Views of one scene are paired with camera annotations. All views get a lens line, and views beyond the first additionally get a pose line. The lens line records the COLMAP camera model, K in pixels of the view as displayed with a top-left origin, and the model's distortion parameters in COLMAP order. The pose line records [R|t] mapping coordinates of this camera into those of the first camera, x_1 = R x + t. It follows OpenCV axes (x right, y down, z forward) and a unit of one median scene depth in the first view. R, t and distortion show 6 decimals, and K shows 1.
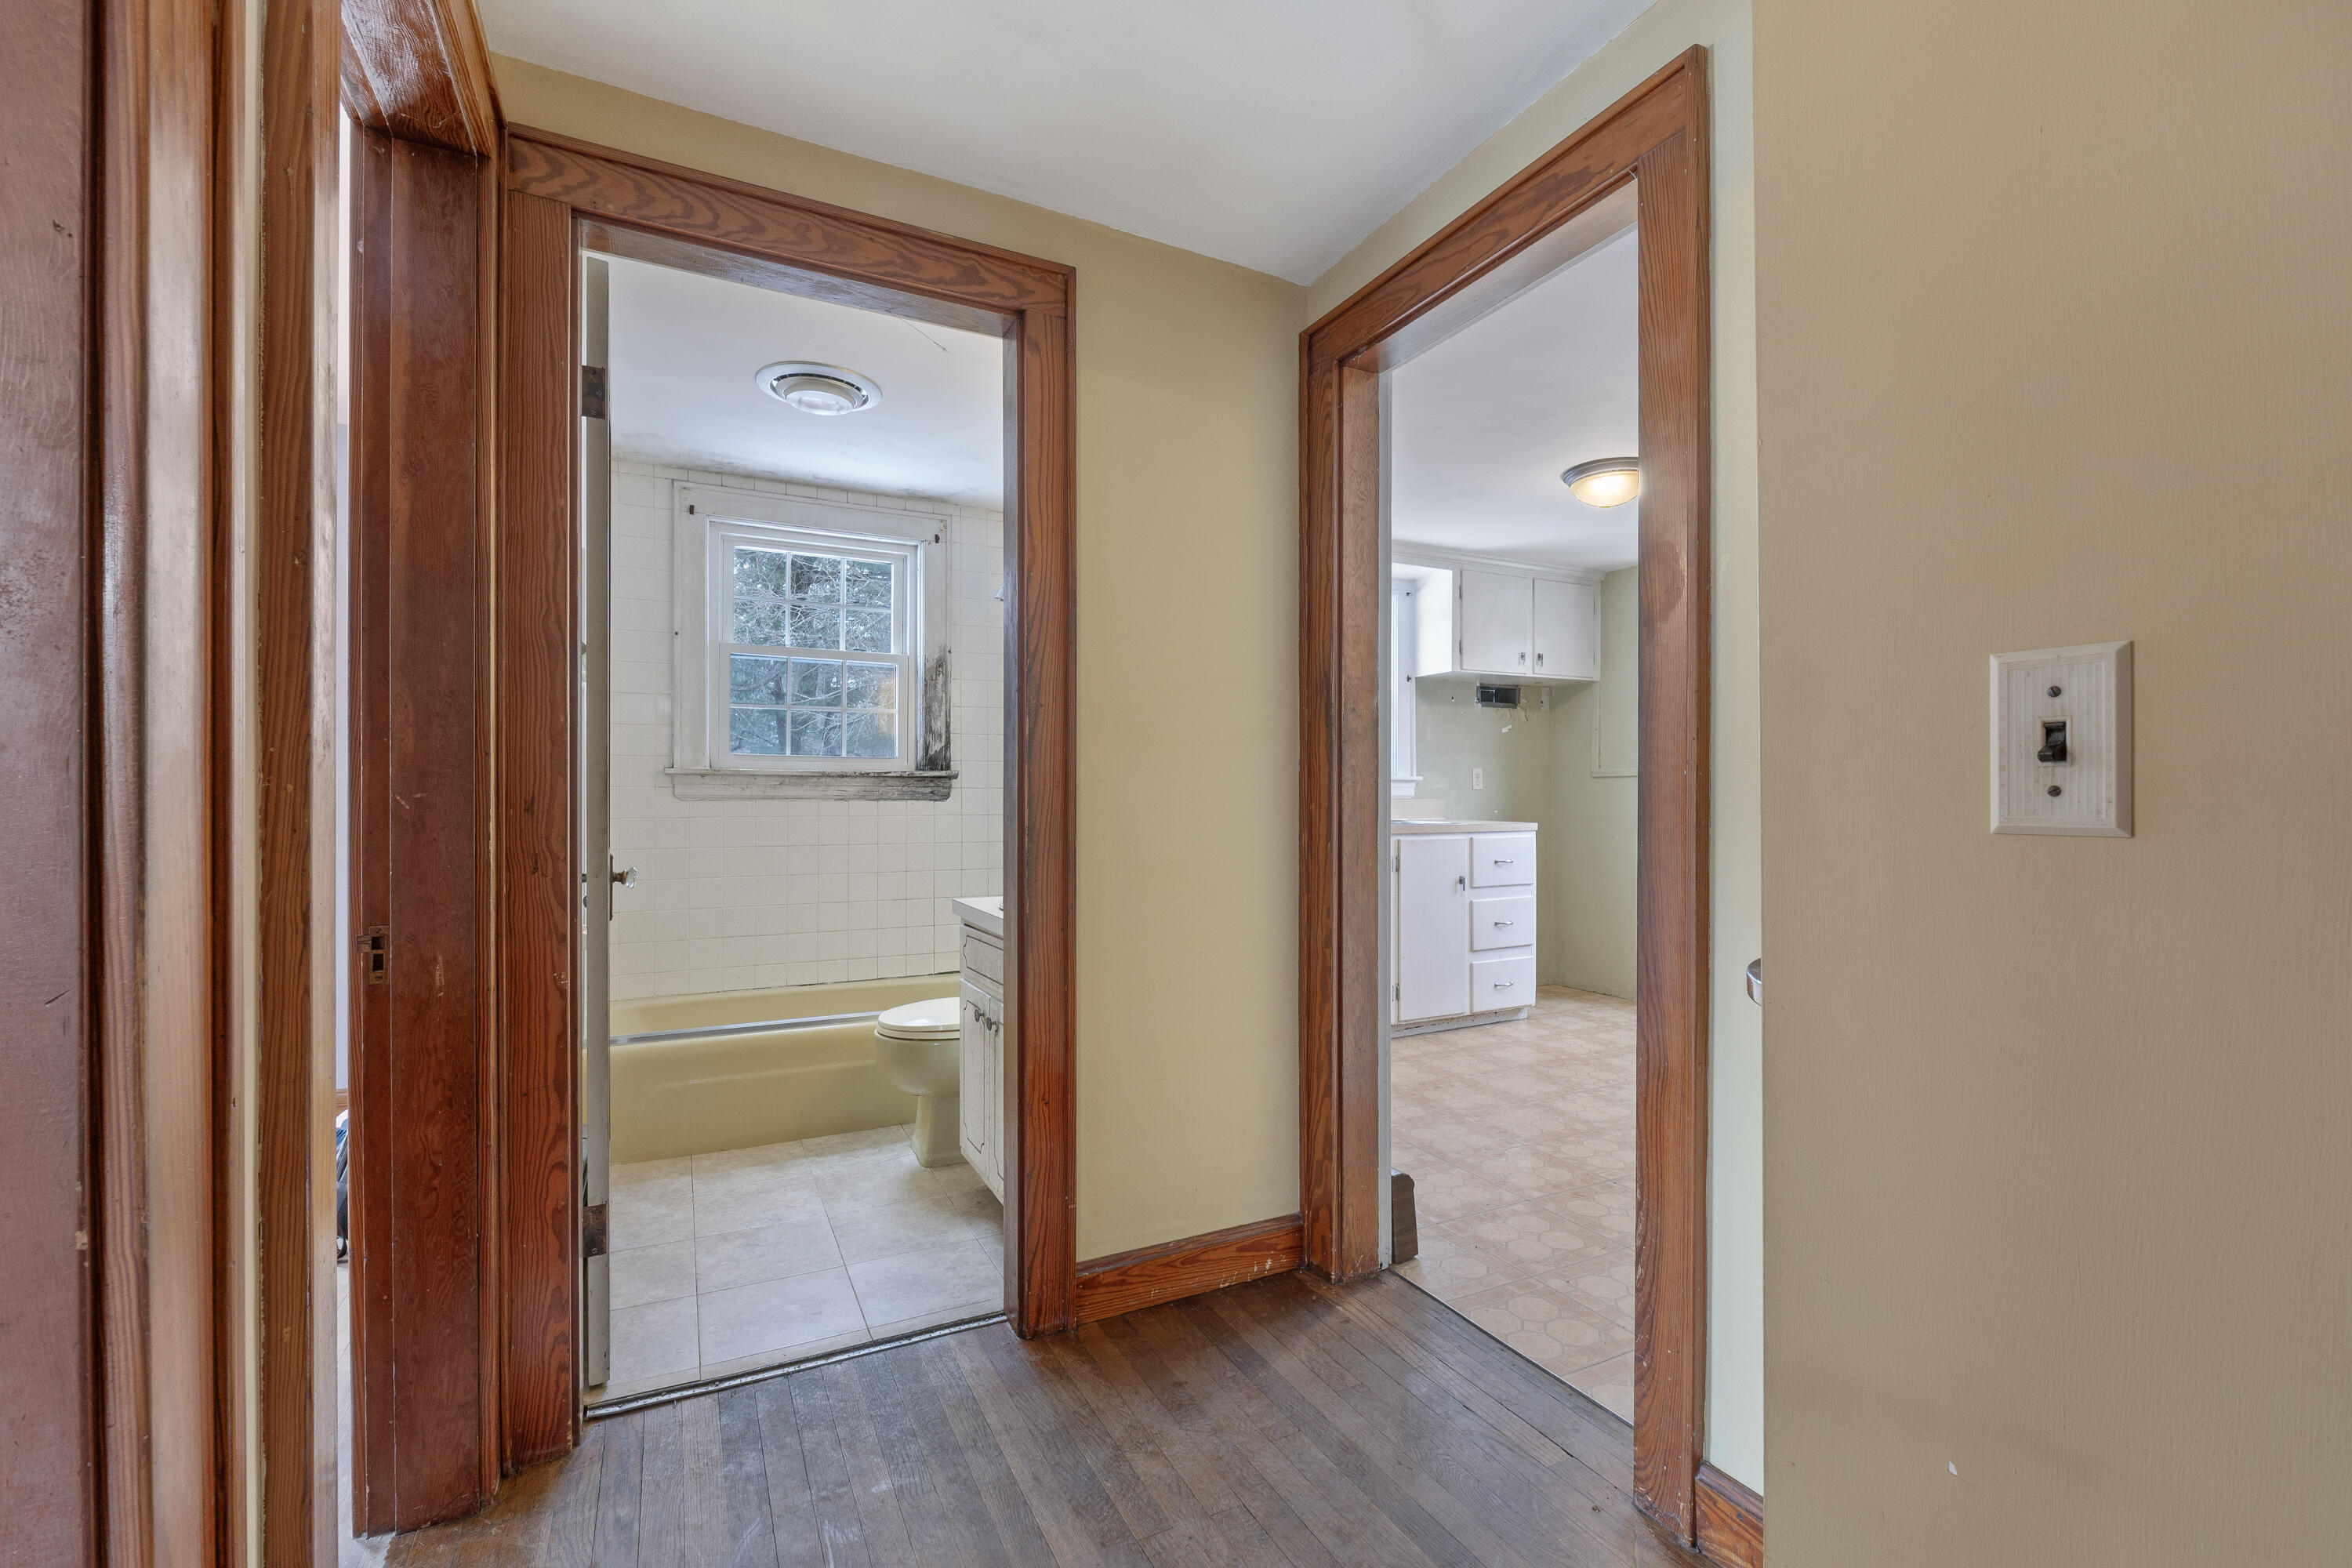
lens RADIAL K [[993.8, 0, 1184.1], [0, 993.8, 789.5], [0, 0, 1]] dist [-0.004436, 0.000452]
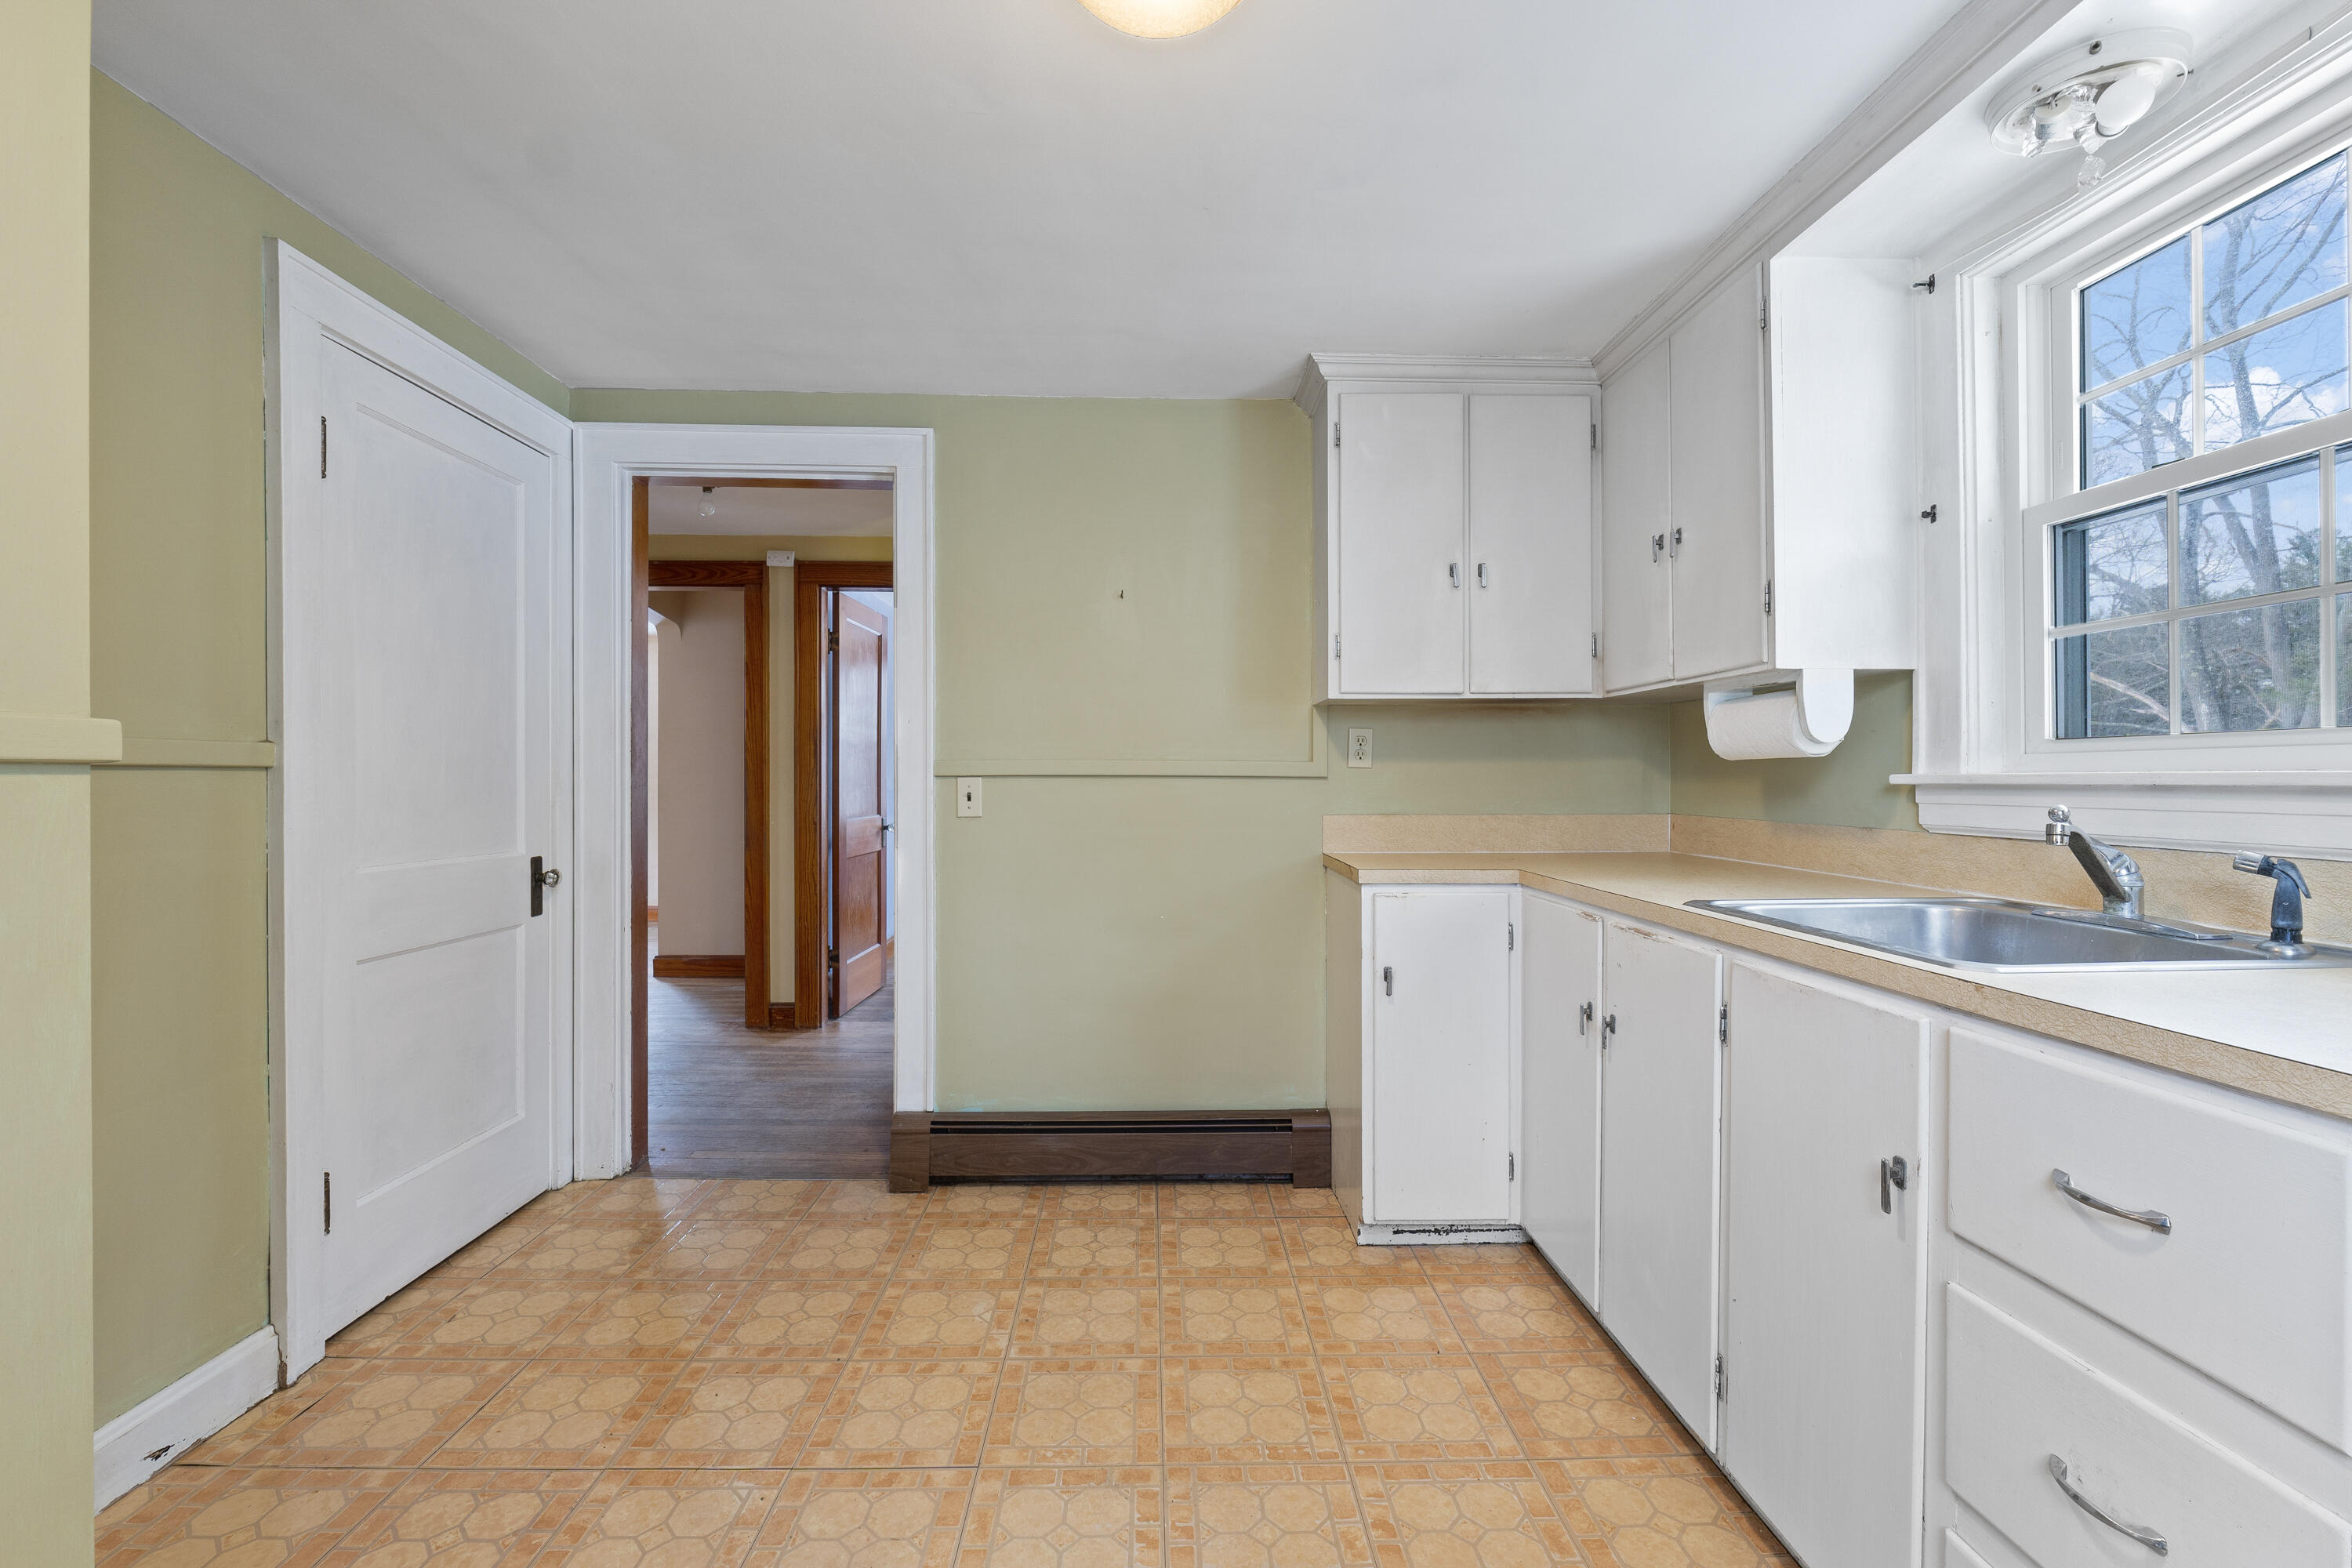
lens RADIAL K [[993.8, 0, 1180.9], [0, 993.8, 776.2], [0, 0, 1]] dist [-0.004436, 0.000452]
pose [[-0.426736, 0.002114, -0.904374, 0.682370], [0.007074, 0.999974, -0.001001, -0.018079], [0.904349, -0.006824, -0.426740, 1.069812]]
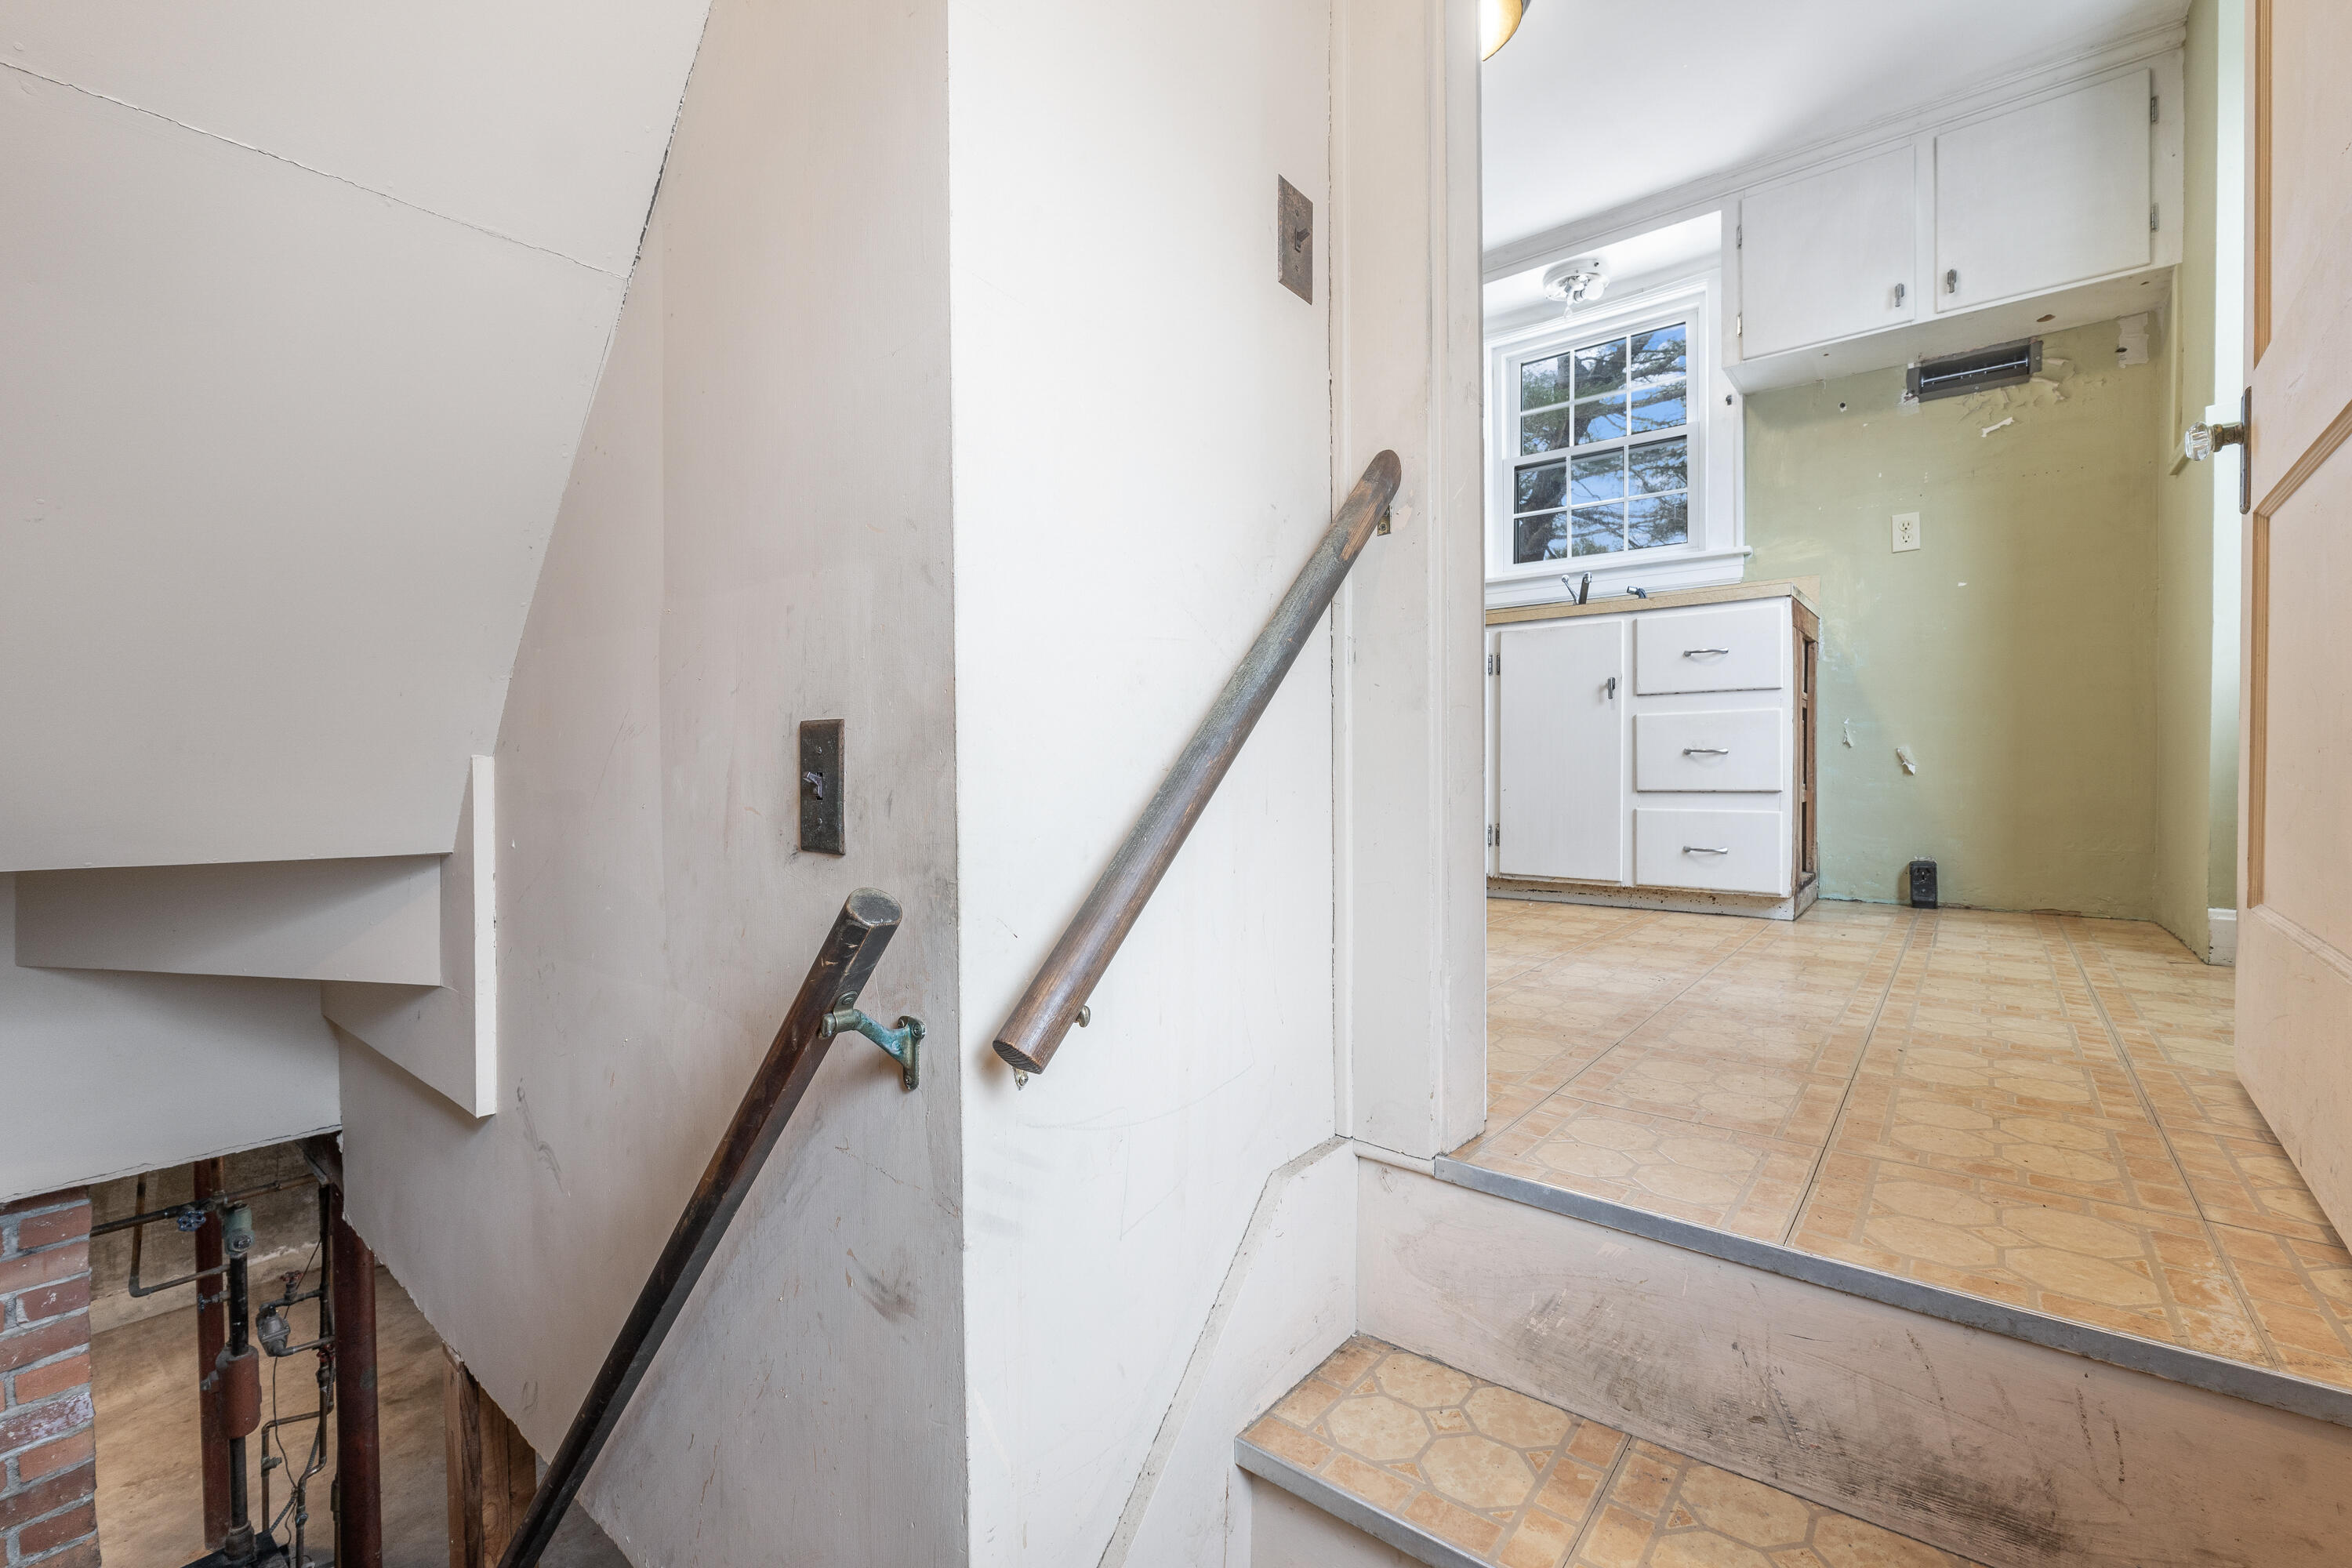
lens RADIAL K [[993.8, 0, 1175.8], [0, 993.8, 777.5], [0, 0, 1]] dist [-0.004436, 0.000452]
pose [[0.410063, 0.013742, -0.911954, 0.882318], [0.013031, 0.999696, 0.020923, 0.155369], [0.911964, -0.020463, 0.409760, 0.513565]]
